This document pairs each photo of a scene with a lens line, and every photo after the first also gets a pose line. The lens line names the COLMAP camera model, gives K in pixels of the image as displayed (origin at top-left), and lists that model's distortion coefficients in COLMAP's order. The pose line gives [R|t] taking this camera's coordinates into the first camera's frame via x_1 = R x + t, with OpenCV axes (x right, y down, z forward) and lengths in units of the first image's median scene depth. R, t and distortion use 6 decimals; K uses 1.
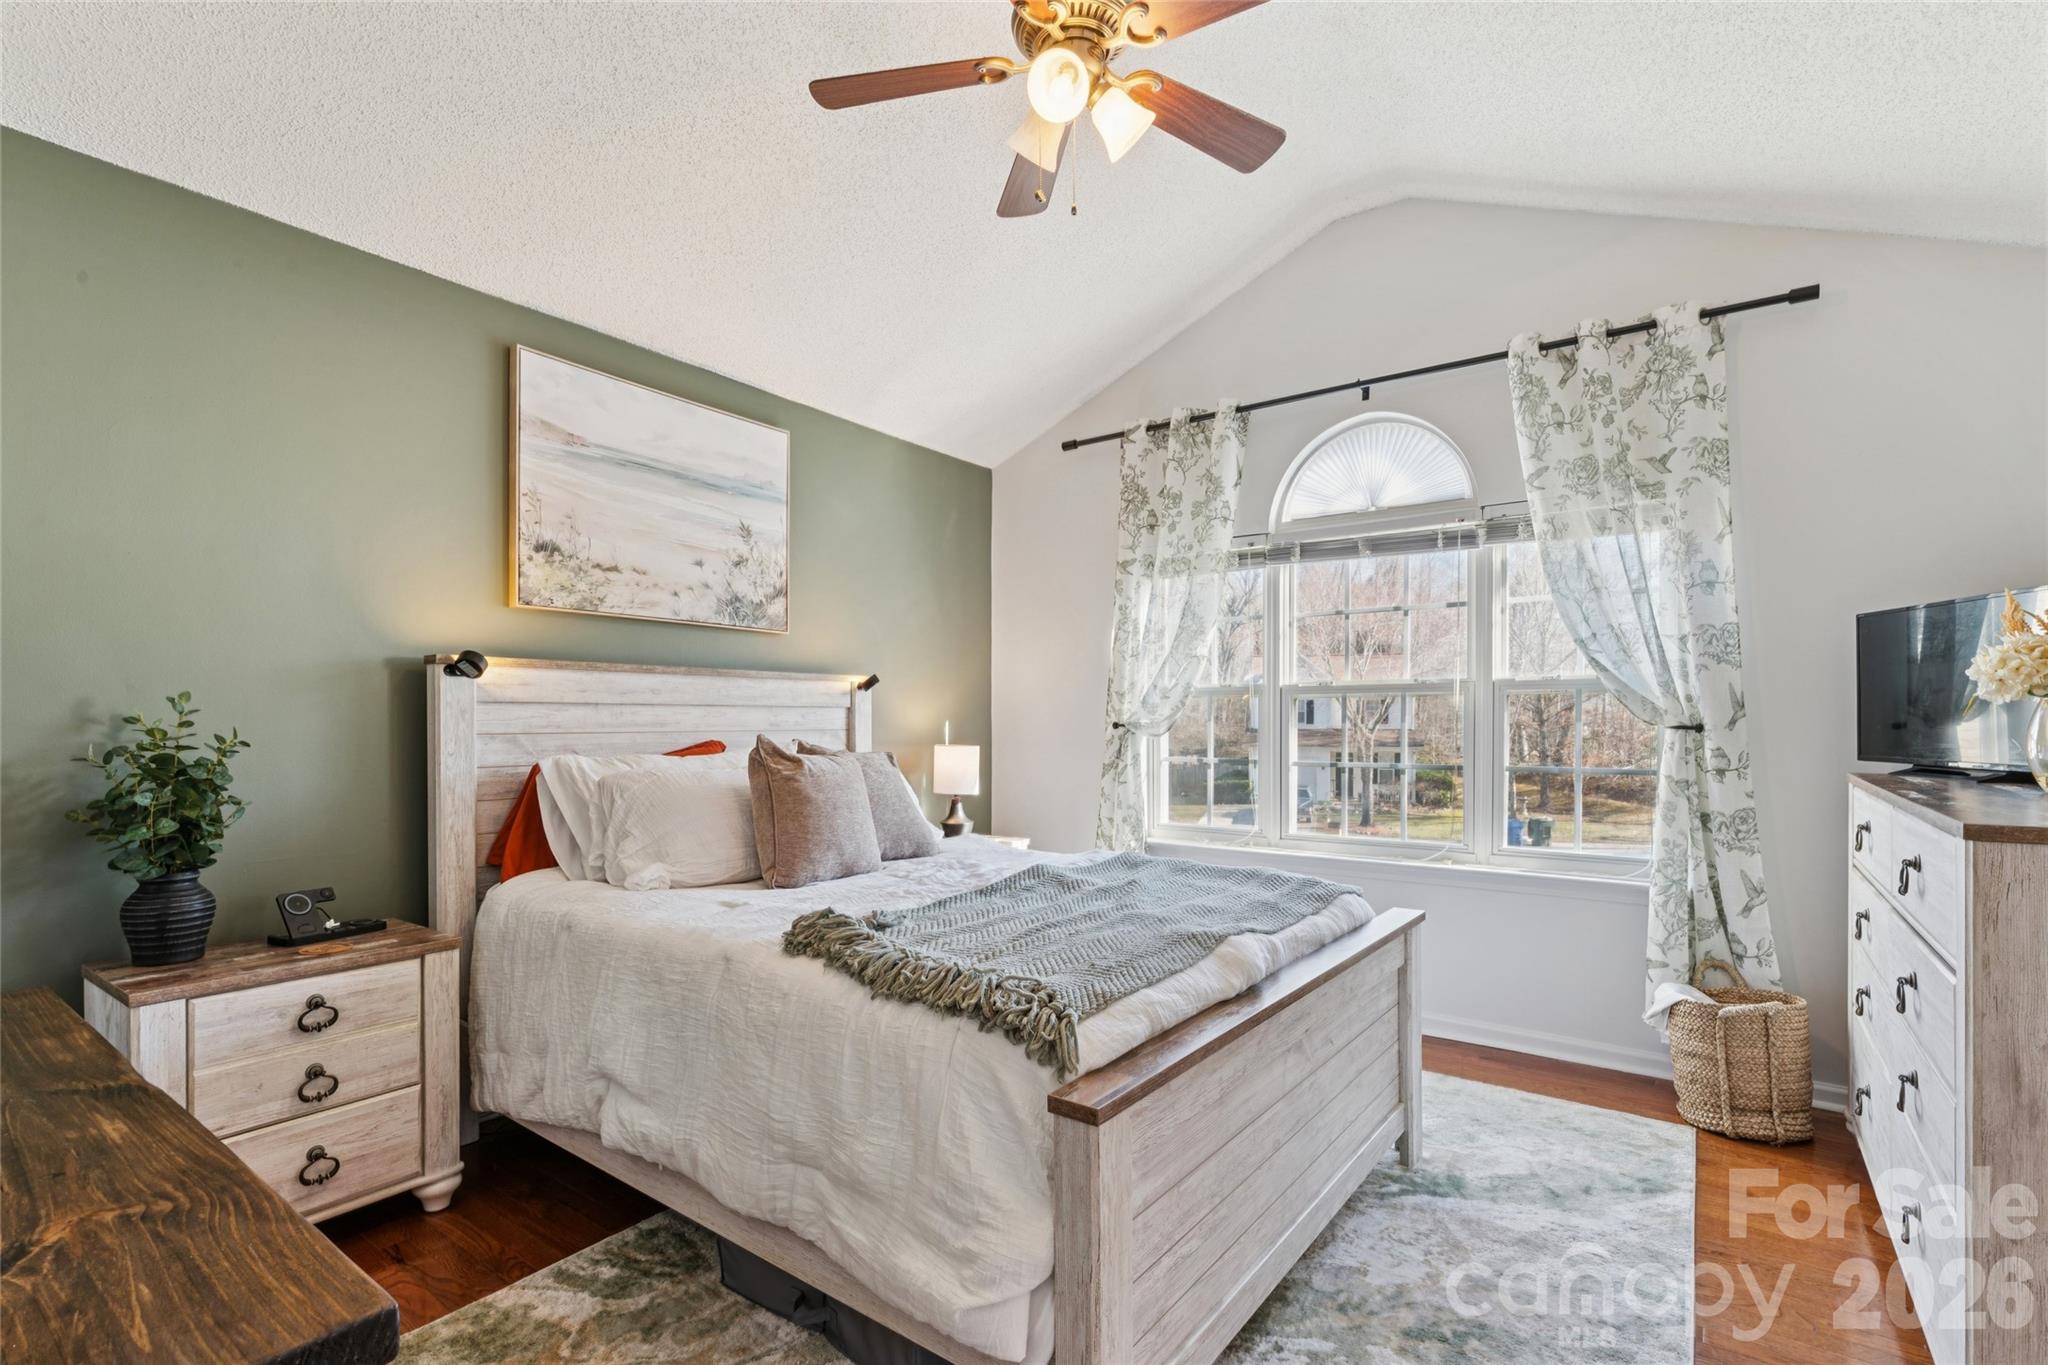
lens RADIAL K [[930.2, 0, 1047.7], [0, 930.2, 723.6], [0, 0, 1]] dist [-0.000540, 0.000658]
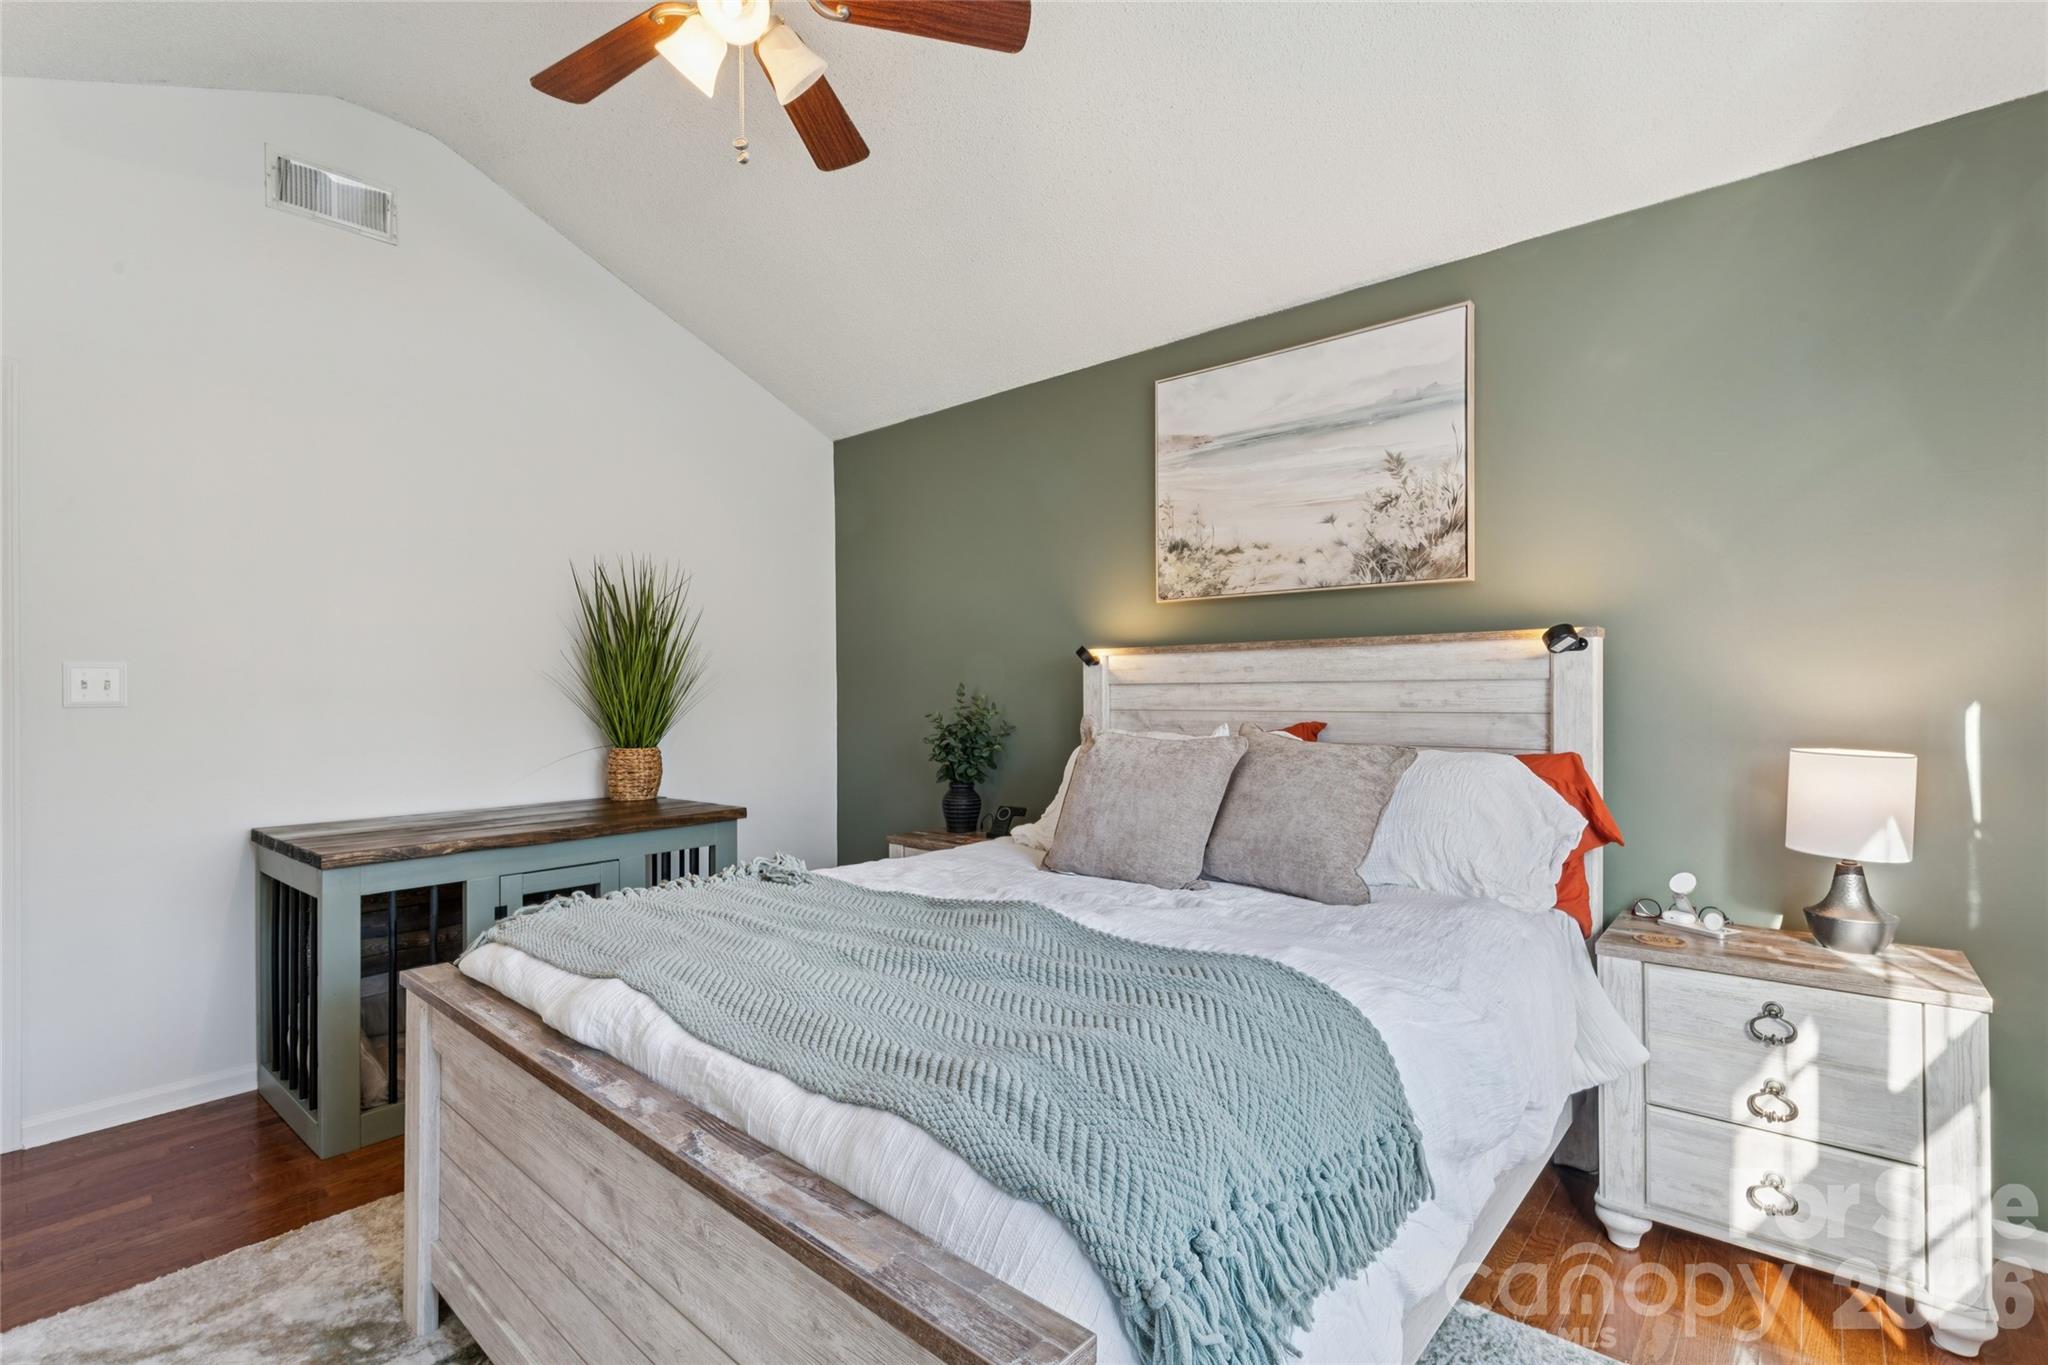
lens RADIAL K [[930.2, 0, 1018.6], [0, 930.2, 692.1], [0, 0, 1]] dist [-0.000540, 0.000658]
pose [[-0.093821, -0.016976, -0.995444, 0.557055], [-0.009620, 0.999823, -0.016144, 0.007169], [0.995543, 0.008061, -0.093968, 0.847439]]
